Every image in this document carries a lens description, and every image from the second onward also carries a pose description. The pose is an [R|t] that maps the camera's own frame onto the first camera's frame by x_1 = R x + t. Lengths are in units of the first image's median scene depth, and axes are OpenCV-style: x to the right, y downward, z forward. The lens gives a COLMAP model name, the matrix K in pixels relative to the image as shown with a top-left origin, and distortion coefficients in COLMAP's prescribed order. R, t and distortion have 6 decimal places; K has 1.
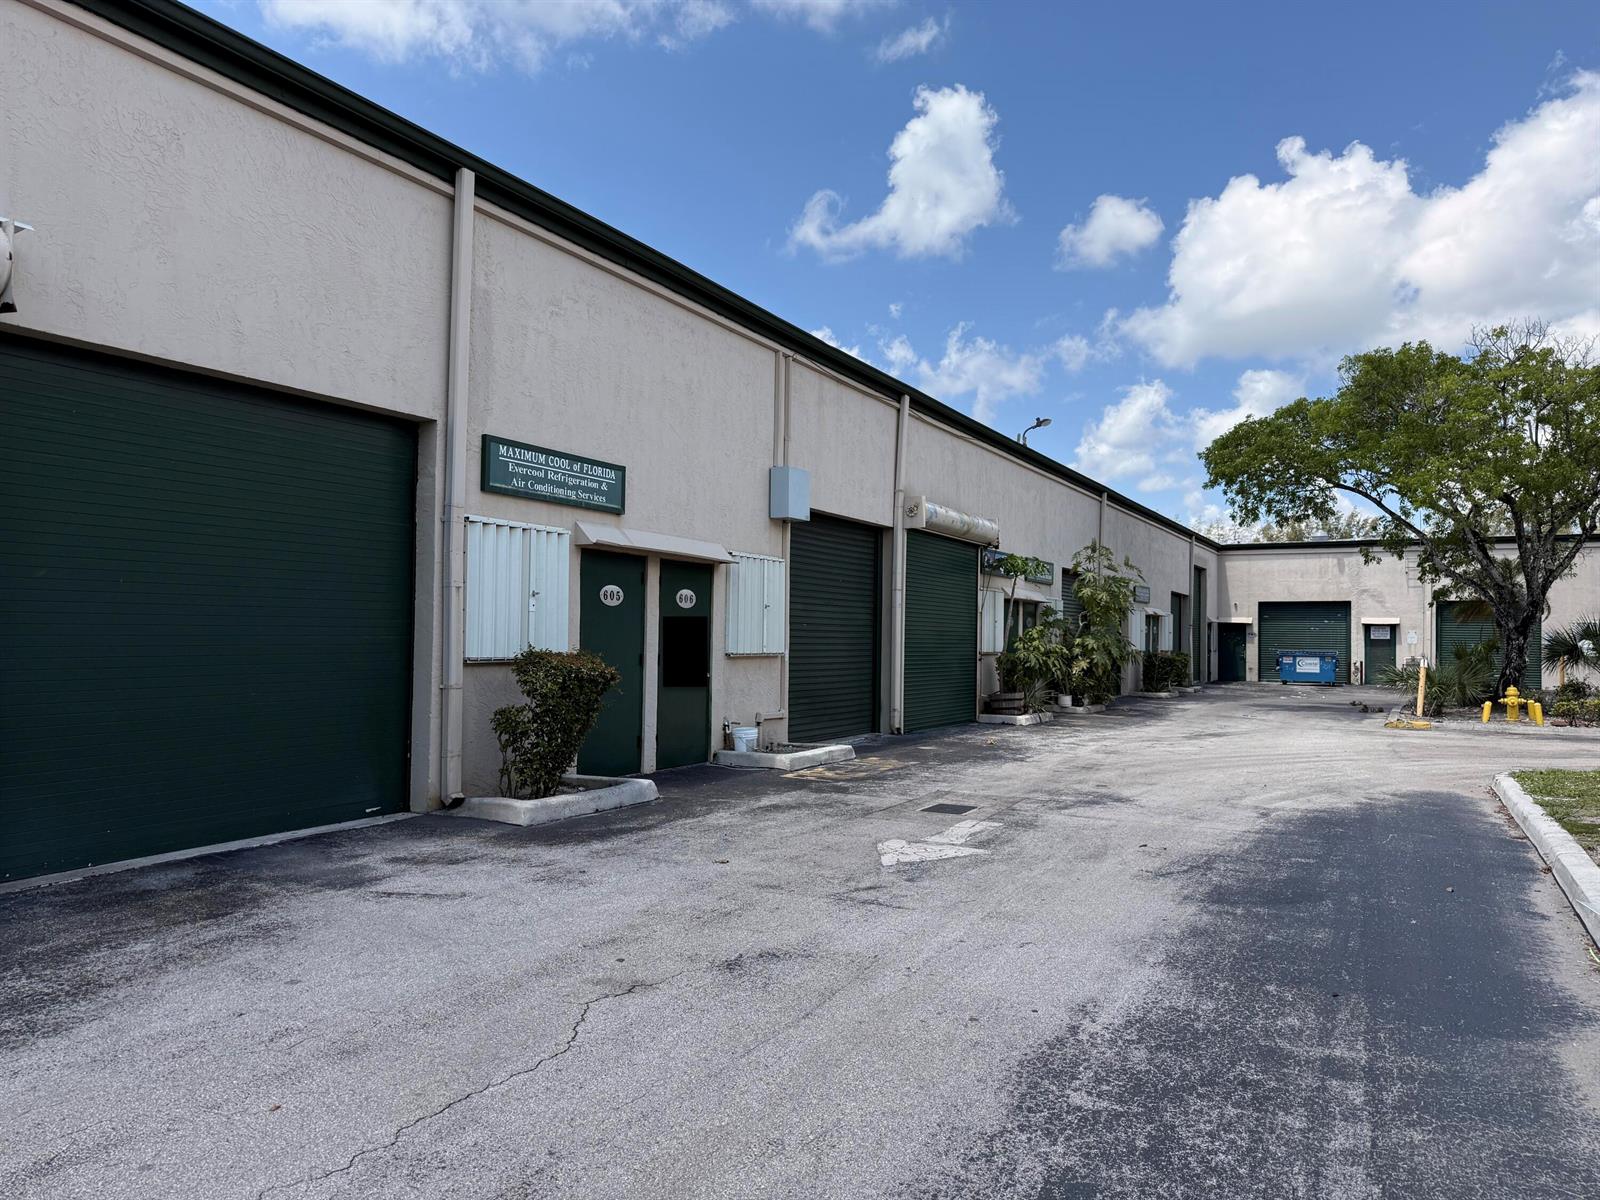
lens RADIAL K [[1151.8, 0, 800.0], [0, 1151.8, 600.0], [0, 0, 1]] dist [-0.003419, -0.007702]
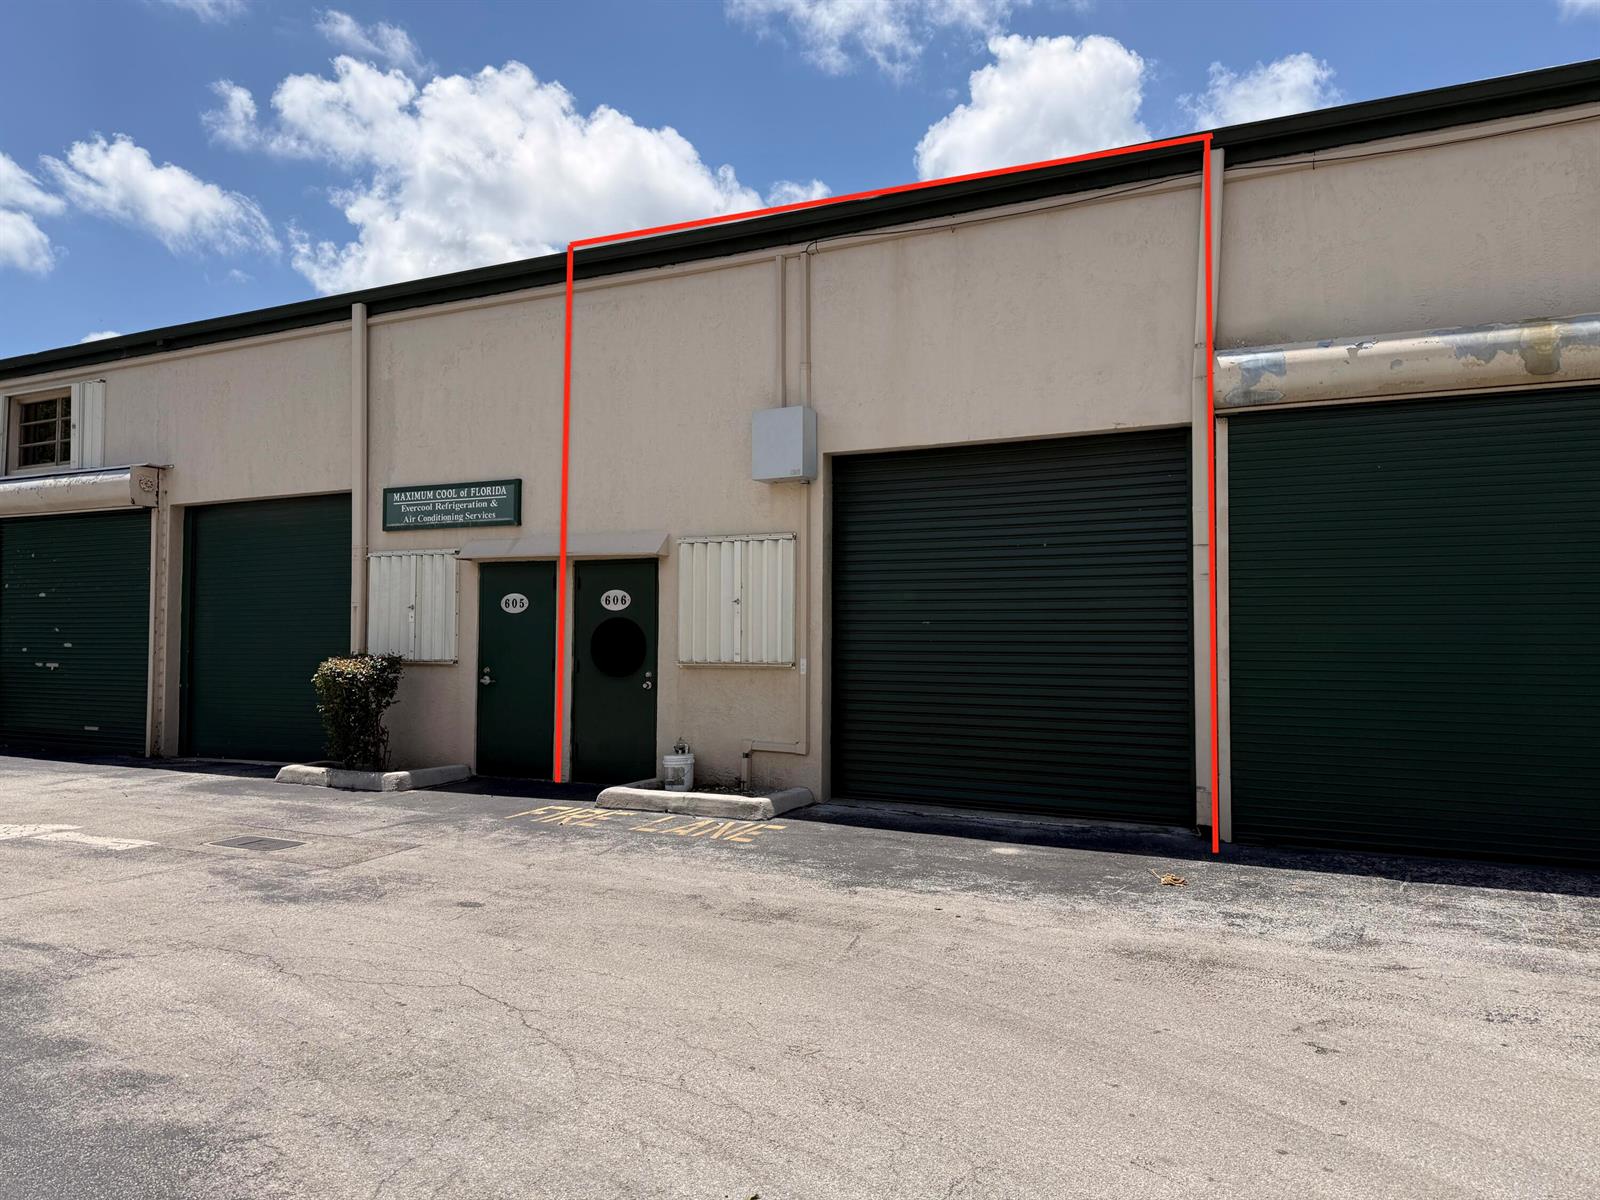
lens RADIAL K [[1151.8, 0, 800.0], [0, 1151.8, 600.0], [0, 0, 1]] dist [-0.003419, -0.007702]
pose [[0.014733, -0.056367, -0.998301, 0.903382], [0.024402, 0.998133, -0.055998, 0.059184], [0.999594, -0.023535, 0.016081, 1.261966]]
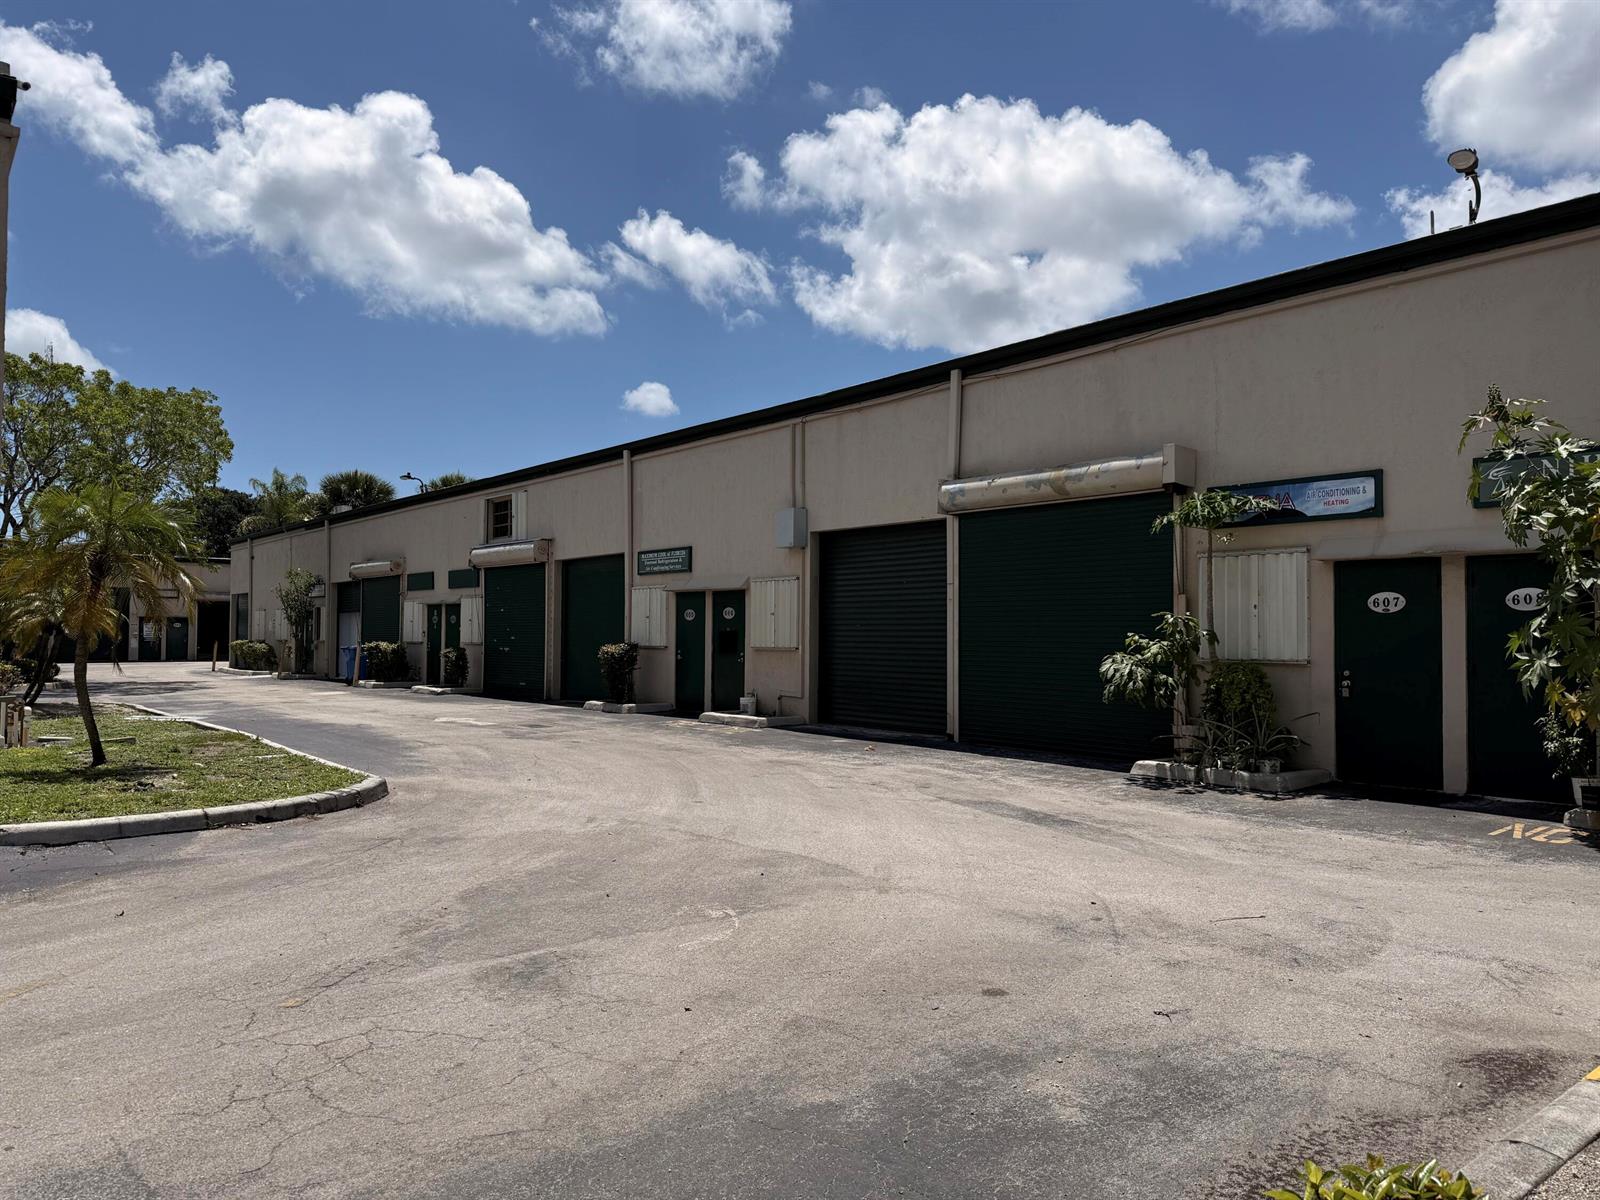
lens RADIAL K [[1119.3, 0, 800.0], [0, 1119.3, 600.0], [0, 0, 1]] dist [-0.071776, -0.000977]
pose [[-0.391327, -0.047745, -0.919012, 1.494243], [0.015848, 0.998155, -0.058605, 0.084533], [0.920115, -0.037498, -0.389848, 1.920685]]
